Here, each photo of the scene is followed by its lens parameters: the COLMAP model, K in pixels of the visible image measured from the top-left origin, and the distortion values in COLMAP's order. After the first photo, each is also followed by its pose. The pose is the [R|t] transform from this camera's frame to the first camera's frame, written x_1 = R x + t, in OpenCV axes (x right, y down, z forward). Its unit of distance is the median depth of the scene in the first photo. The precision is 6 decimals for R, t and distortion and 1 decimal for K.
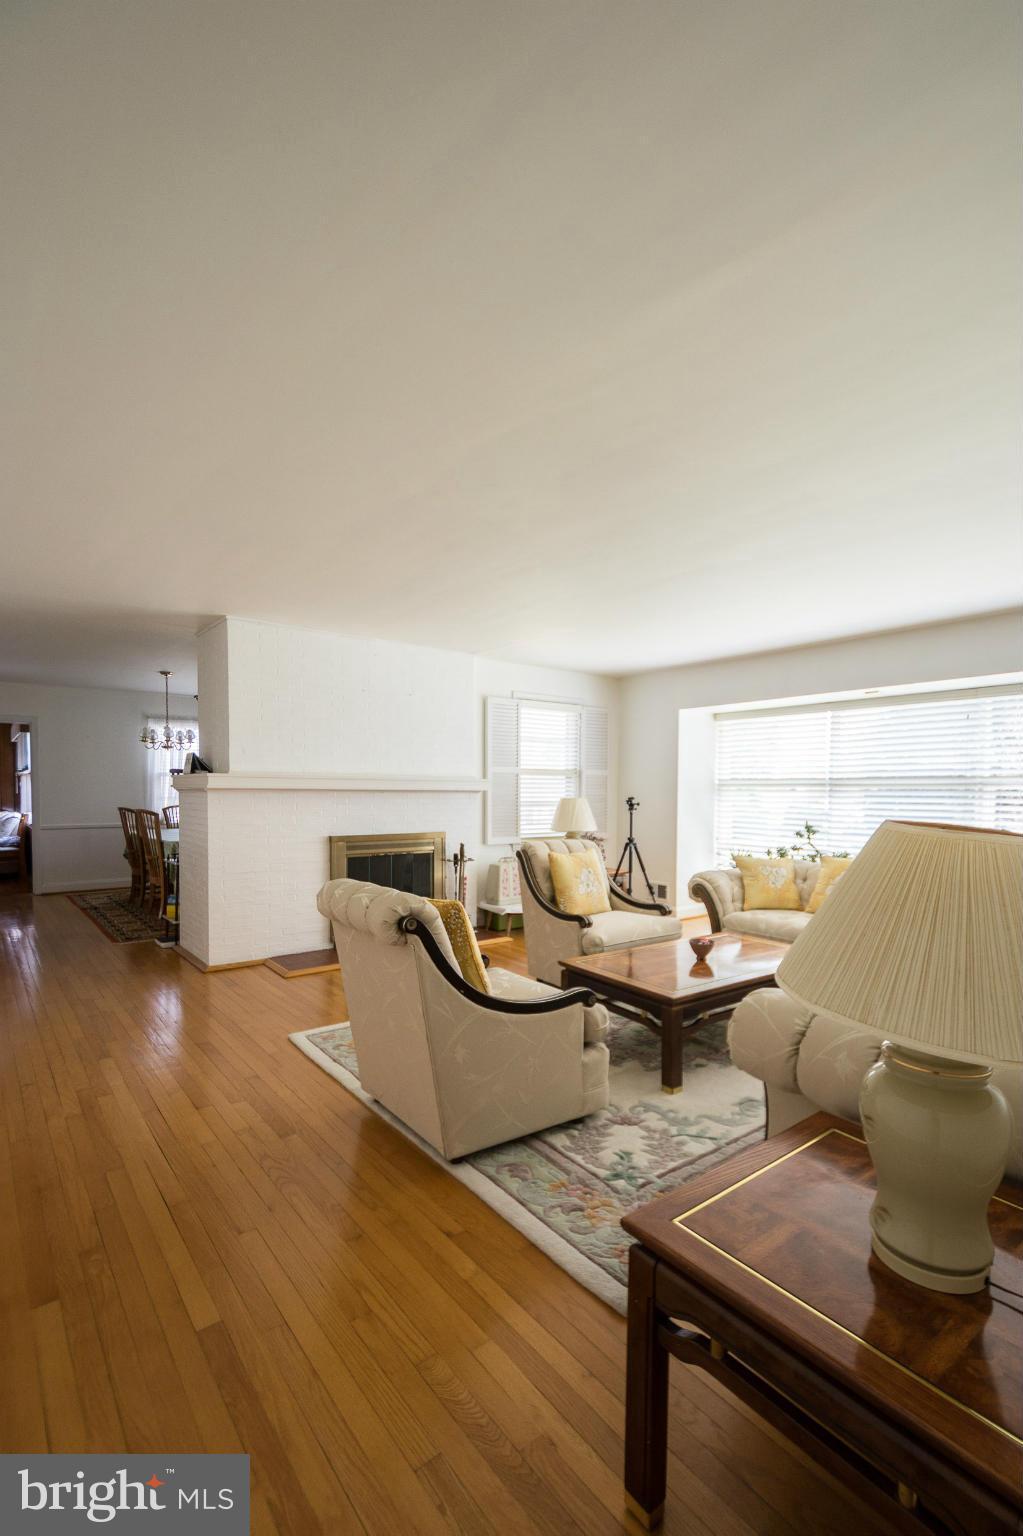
lens RADIAL K [[730.2, 0, 512.3], [0, 730.2, 777.2], [0, 0, 1]] dist [-0.012952, -0.004429]
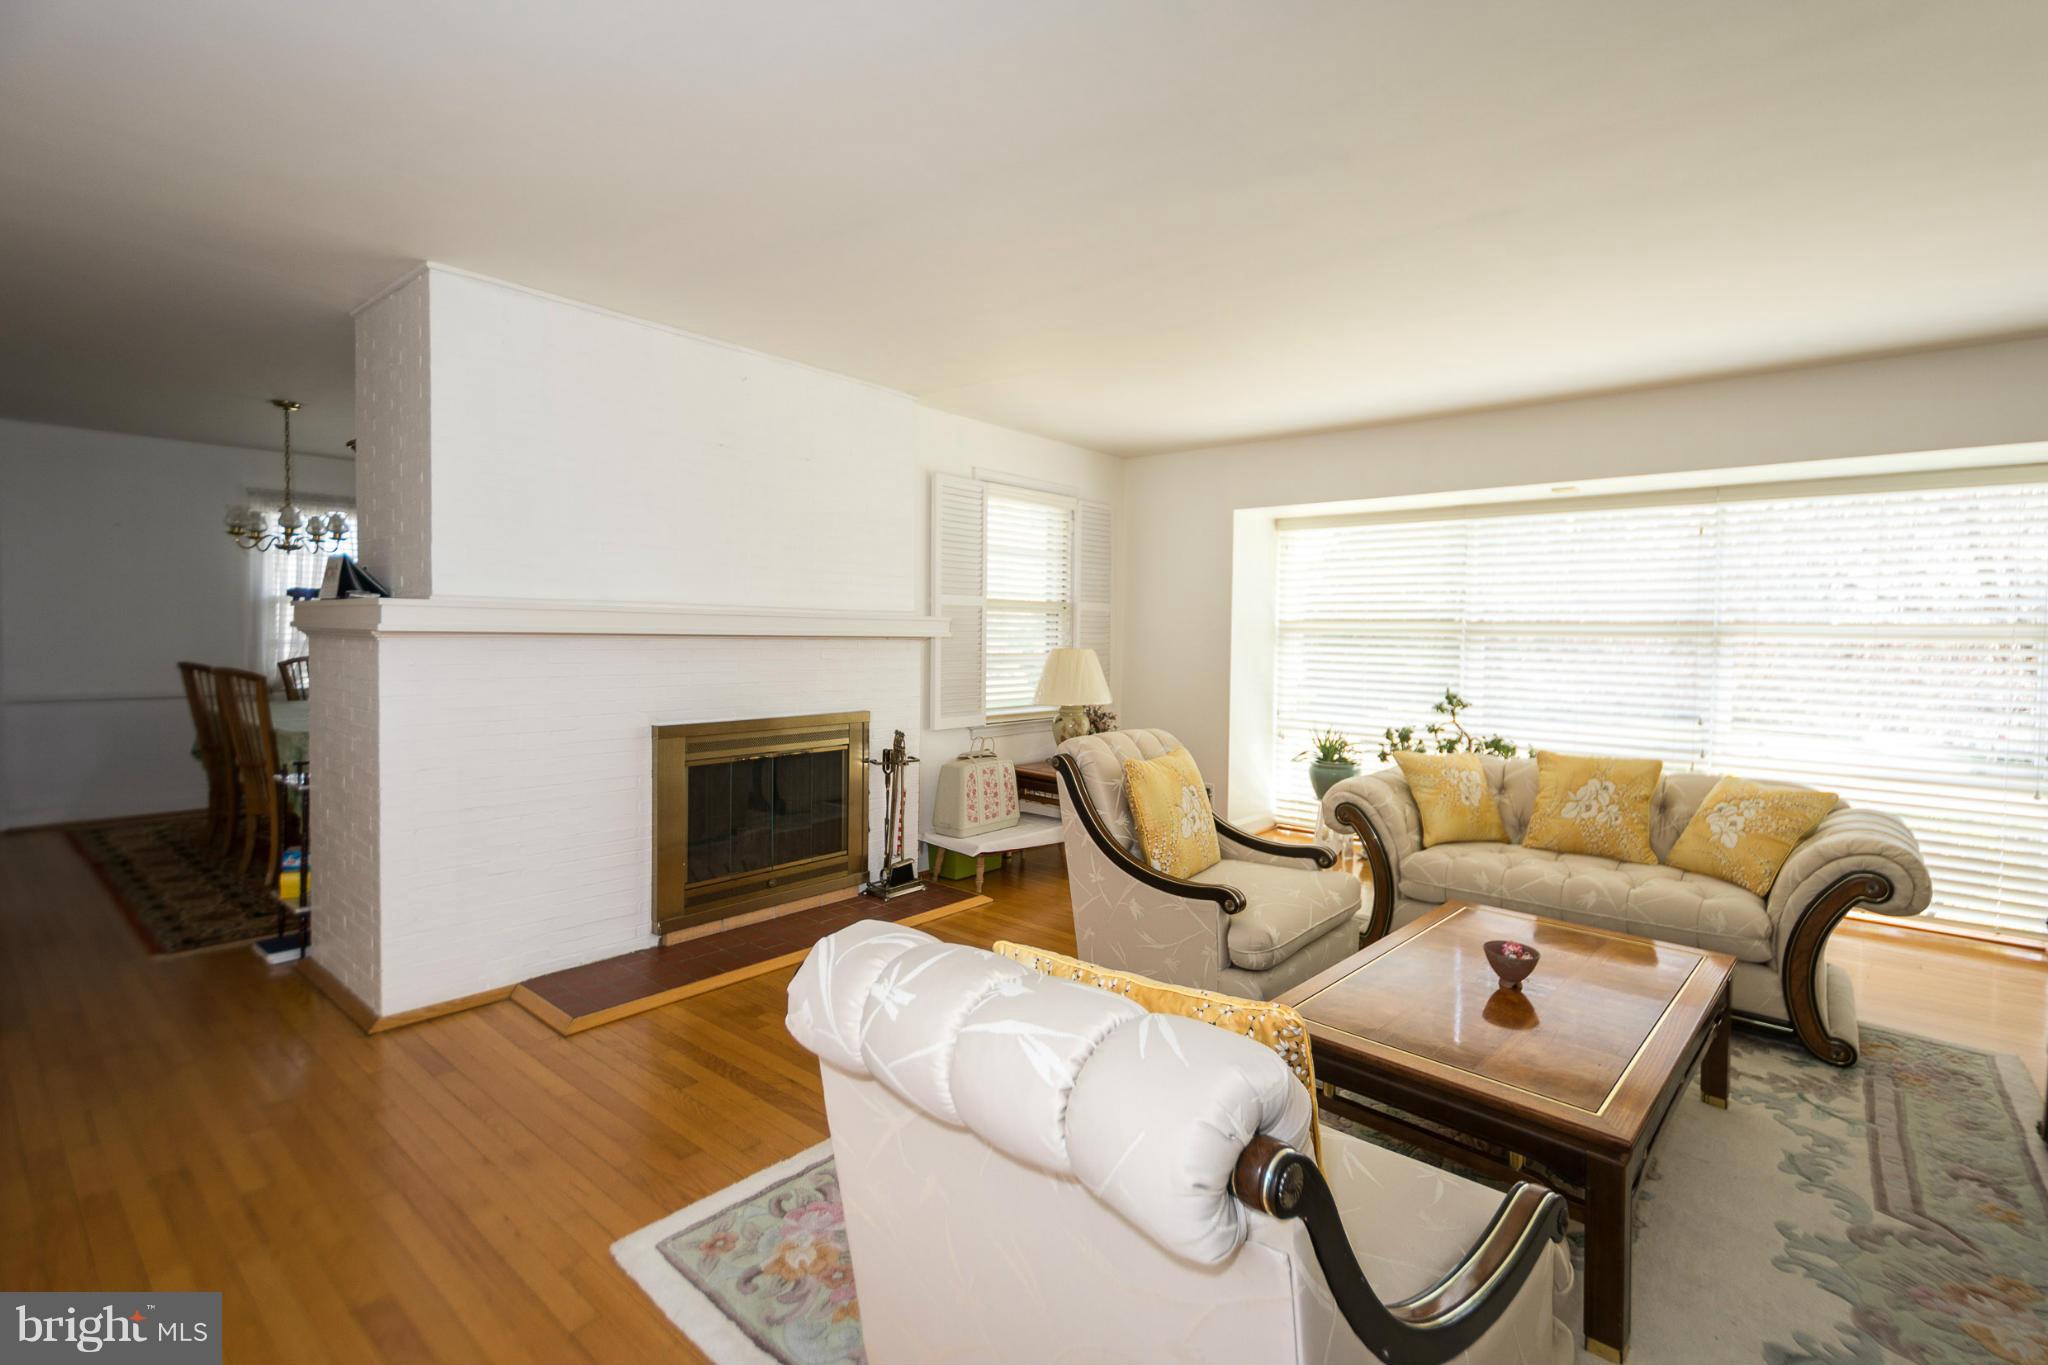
lens RADIAL K [[973.7, 0, 1103.7], [0, 973.7, 626.7], [0, 0, 1]] dist [-0.012952, -0.004429]
pose [[0.968341, 0.008831, 0.249475, -0.102636], [-0.012638, 0.999827, 0.013662, -0.001459], [-0.249312, -0.016382, 0.968285, 0.240608]]
